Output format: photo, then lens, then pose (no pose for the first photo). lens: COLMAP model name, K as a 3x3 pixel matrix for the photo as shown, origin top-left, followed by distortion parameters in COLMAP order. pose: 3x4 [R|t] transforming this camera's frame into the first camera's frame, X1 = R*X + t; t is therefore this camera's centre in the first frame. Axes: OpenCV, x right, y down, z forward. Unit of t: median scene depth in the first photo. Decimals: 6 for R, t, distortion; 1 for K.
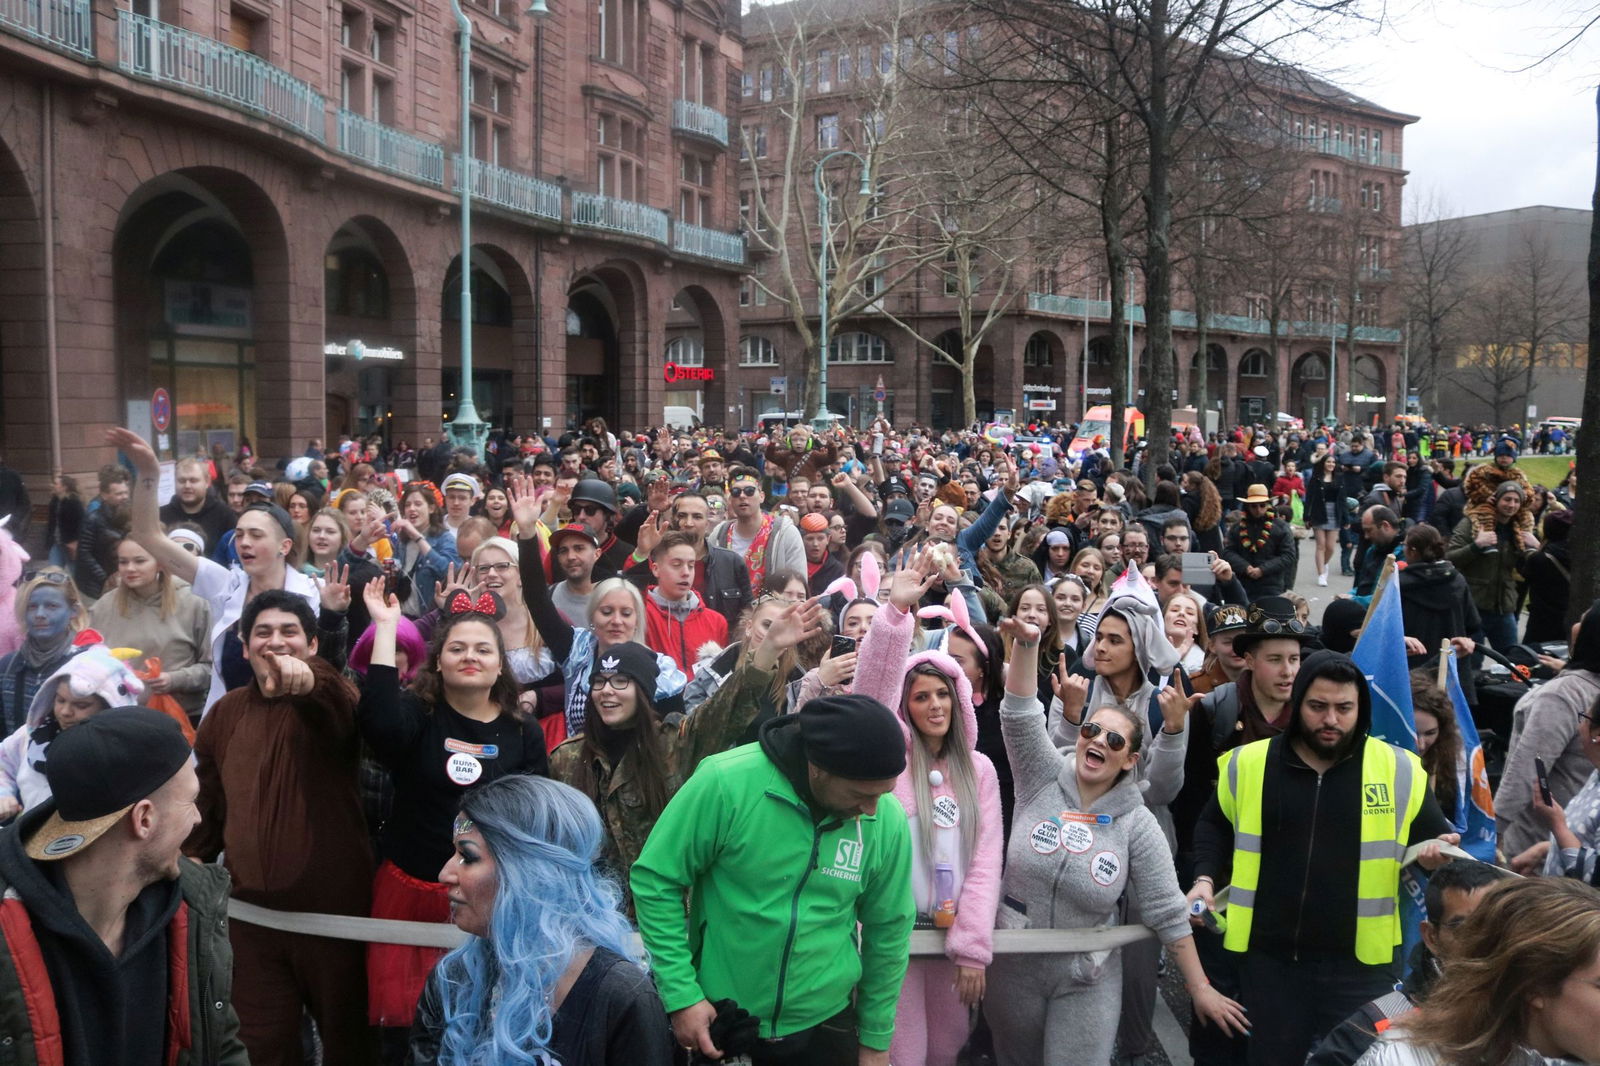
lens RADIAL K [[1362.7, 0, 800.0], [0, 1362.7, 533.0], [0, 0, 1]] dist [-0.147960, 0.161677]
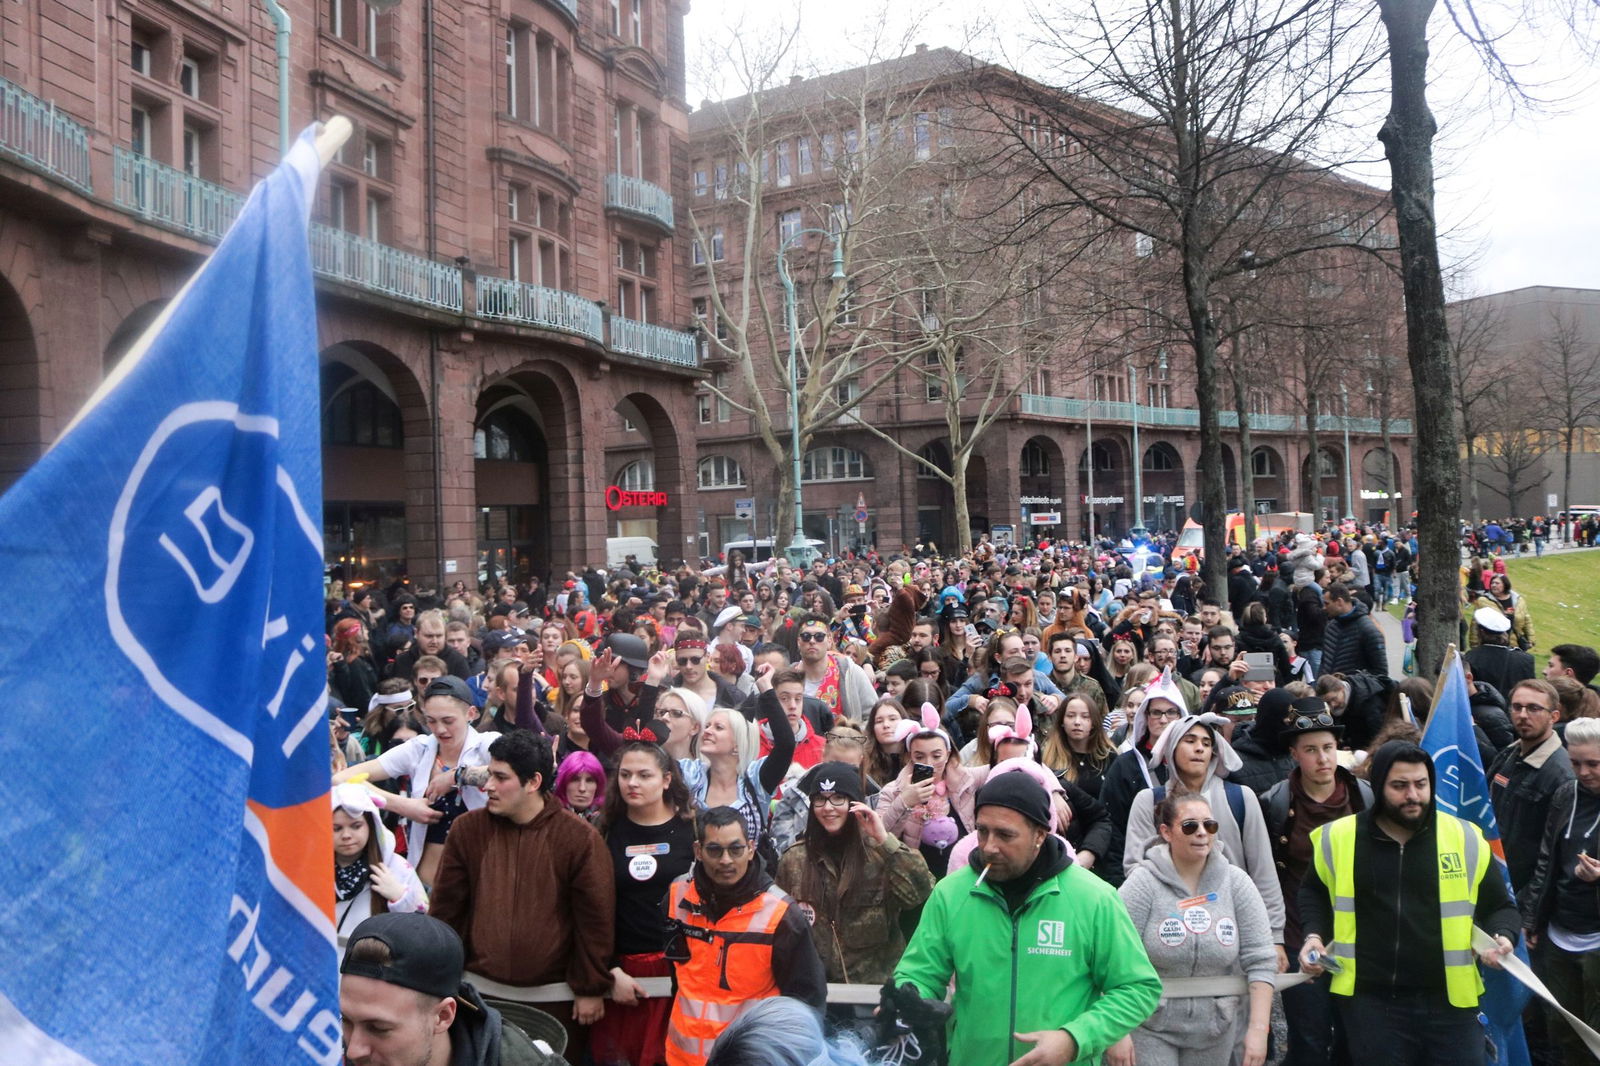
lens RADIAL K [[1362.7, 0, 800.0], [0, 1362.7, 533.0], [0, 0, 1]] dist [-0.147960, 0.161677]
pose [[0.998963, -0.040769, 0.020255, 0.000511], [0.042425, 0.995081, -0.089522, -0.017213], [-0.016506, 0.090288, 0.995779, 0.166686]]
